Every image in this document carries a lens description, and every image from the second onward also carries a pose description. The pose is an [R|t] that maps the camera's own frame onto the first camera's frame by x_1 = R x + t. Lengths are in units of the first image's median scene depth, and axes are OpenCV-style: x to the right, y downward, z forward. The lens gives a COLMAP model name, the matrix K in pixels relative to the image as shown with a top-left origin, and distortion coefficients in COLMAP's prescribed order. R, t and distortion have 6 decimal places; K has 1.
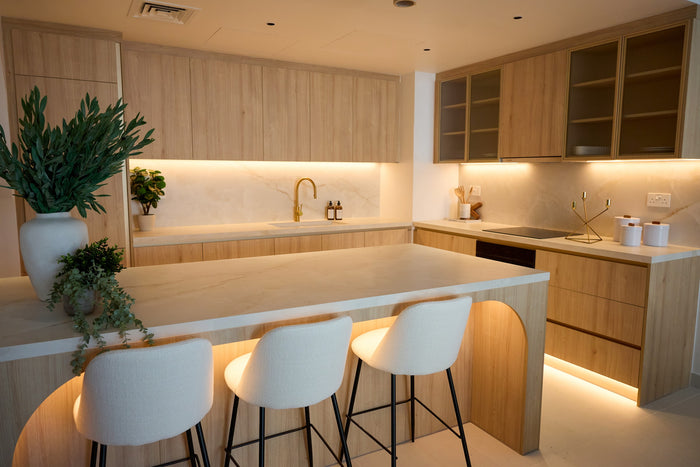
lens RADIAL K [[479.0, 0, 347.7], [0, 479.0, 235.3], [0, 0, 1]] dist [-0.007759, -0.000367]
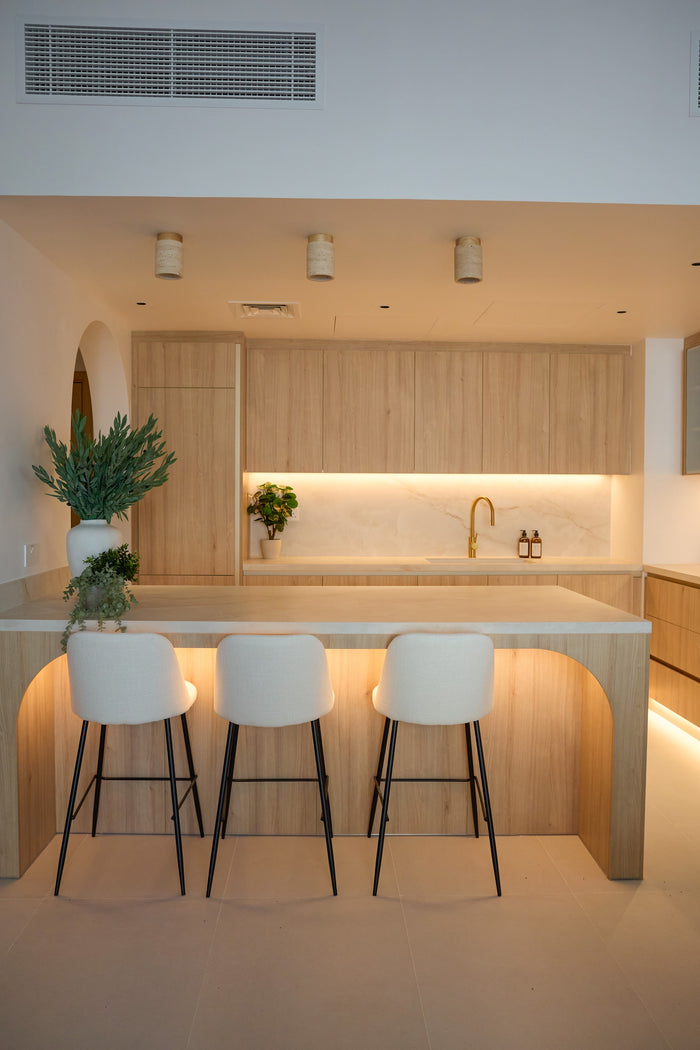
lens RADIAL K [[791.6, 0, 346.9], [0, 791.6, 527.6], [0, 0, 1]] dist [-0.077948, 0.024040]
pose [[0.886288, 0.019534, -0.462723, 0.332446], [-0.060850, 0.995360, -0.074532, 0.030912], [0.459120, 0.094213, 0.883364, -0.149172]]
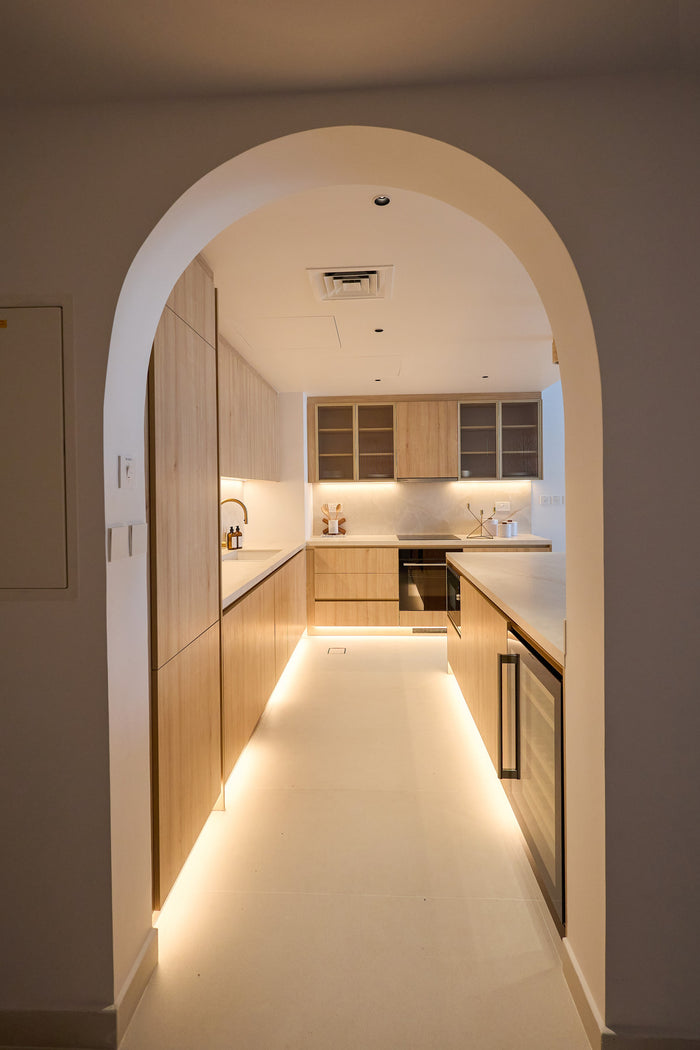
lens RADIAL K [[479.8, 0, 333.6], [0, 479.8, 496.8], [0, 0, 1]] dist [0.002136, -0.001093]
pose [[0.565684, -0.016766, 0.824451, -0.787687], [0.119959, 0.990831, -0.062158, -0.063256], [-0.815850, 0.134062, 0.562509, 0.484466]]
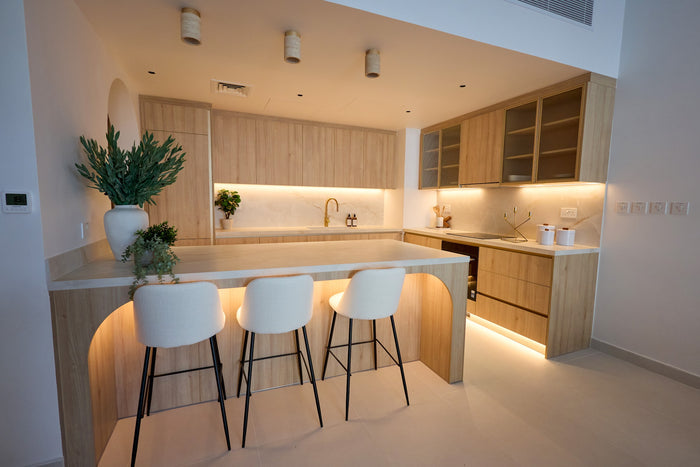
lens RADIAL K [[319.8, 0, 349.9], [0, 319.8, 235.6], [0, 0, 1]] dist [0.002136, -0.001093]
pose [[0.993616, 0.023351, -0.110371, 0.100574], [-0.026343, 0.999322, -0.025727, 0.028760], [0.109696, 0.028470, 0.993557, -0.002016]]
